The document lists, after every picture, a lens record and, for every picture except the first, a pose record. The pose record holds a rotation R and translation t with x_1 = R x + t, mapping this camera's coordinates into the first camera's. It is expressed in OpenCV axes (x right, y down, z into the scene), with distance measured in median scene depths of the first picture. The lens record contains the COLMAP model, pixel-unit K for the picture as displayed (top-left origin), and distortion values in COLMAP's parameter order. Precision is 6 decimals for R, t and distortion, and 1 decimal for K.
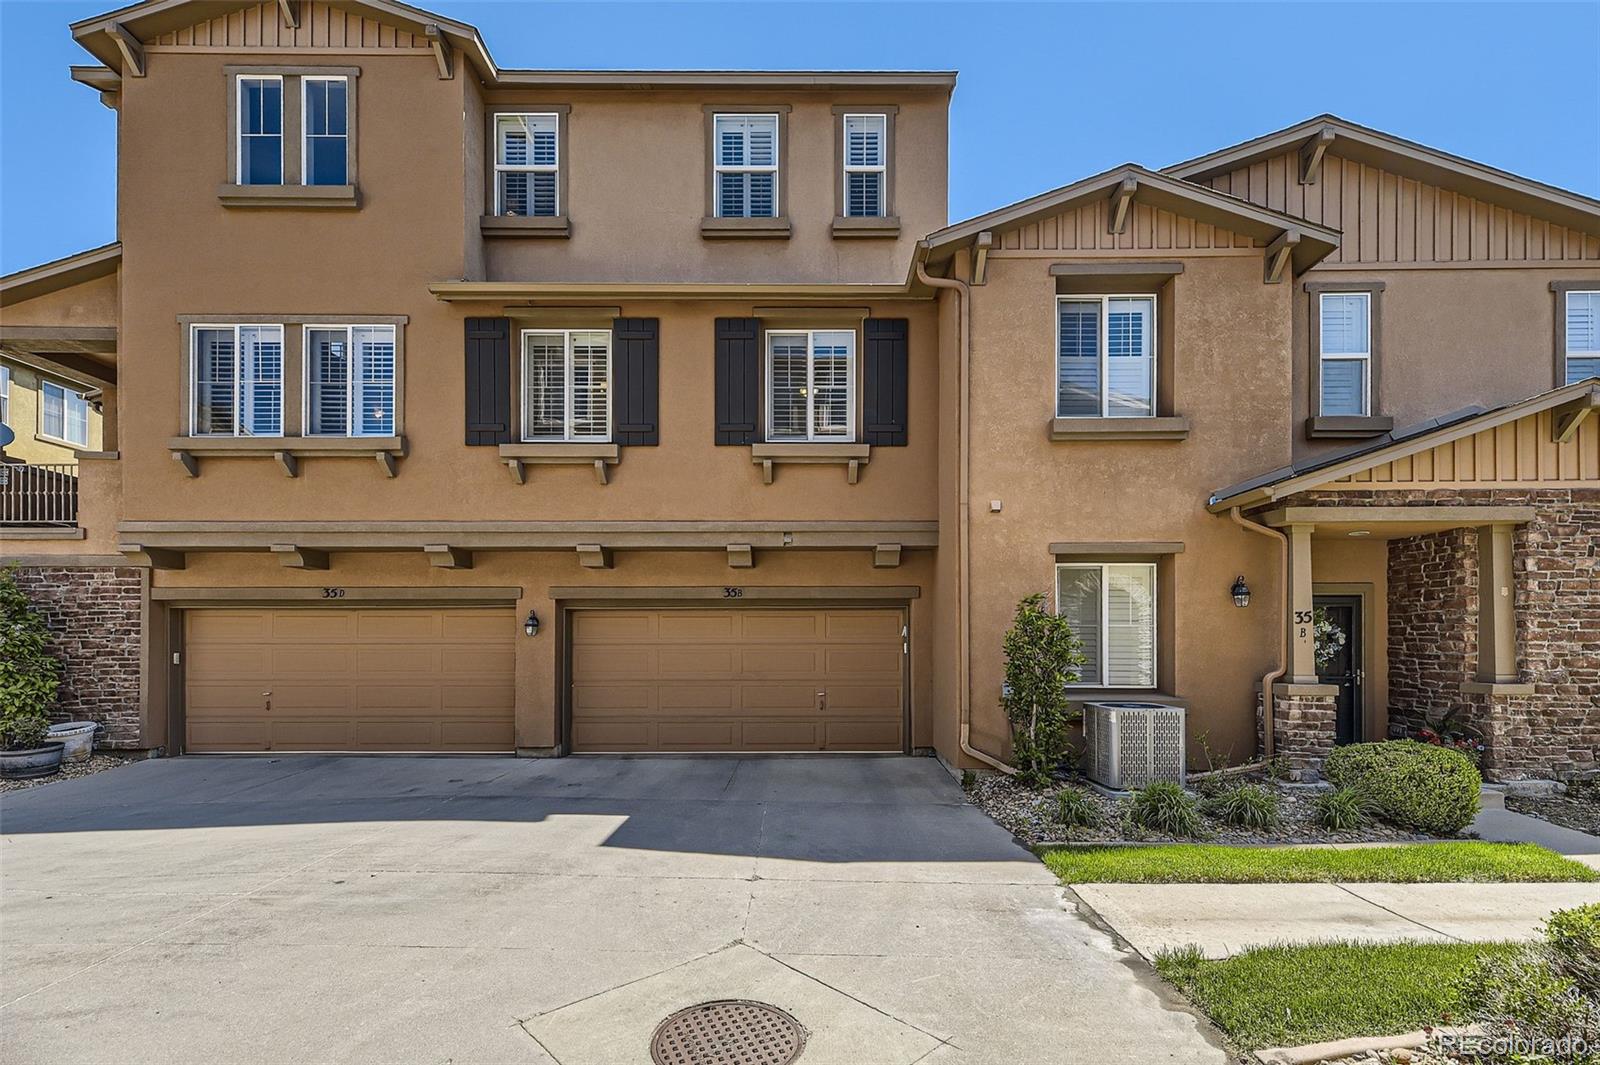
lens RADIAL K [[702.3, 0, 802.2], [0, 702.3, 651.3], [0, 0, 1]] dist [0.007290, 0.000057]
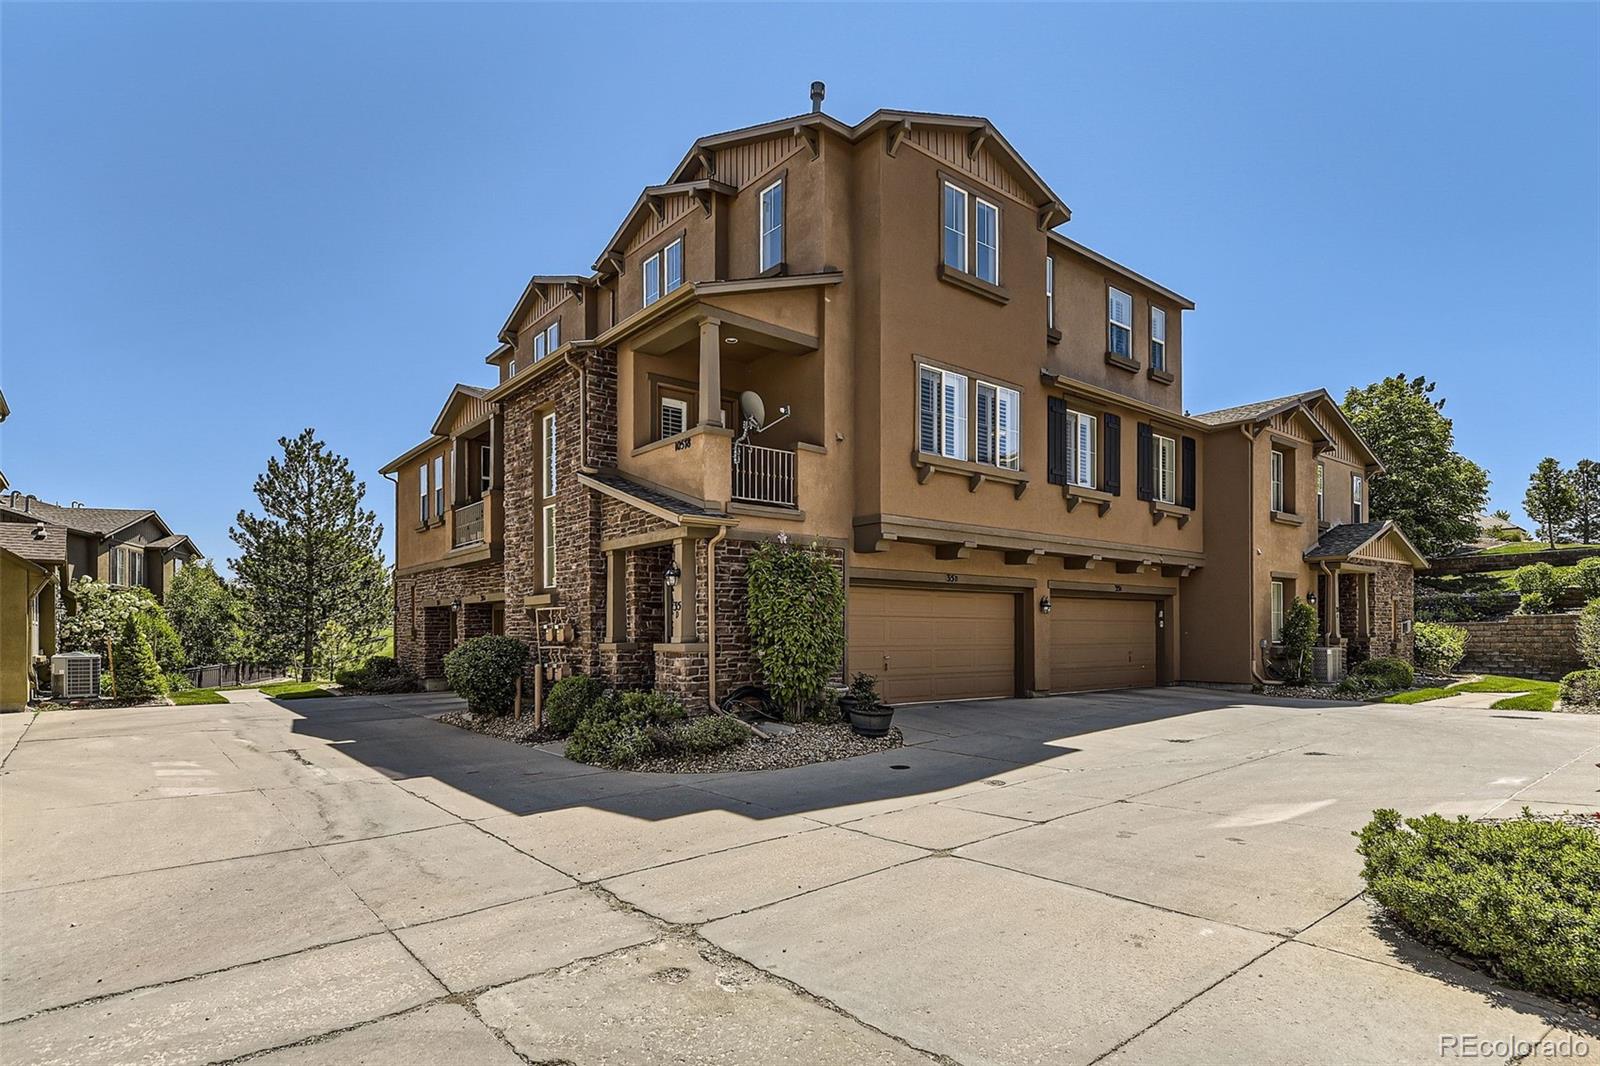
lens RADIAL K [[839.7, 0, 799.0], [0, 839.7, 615.9], [0, 0, 1]] dist [0.000366, 0.000059]
pose [[0.780218, 0.011456, 0.625403, -1.919231], [0.000163, 0.999829, -0.018517, 0.016365], [-0.625507, 0.014549, 0.780083, -0.029699]]
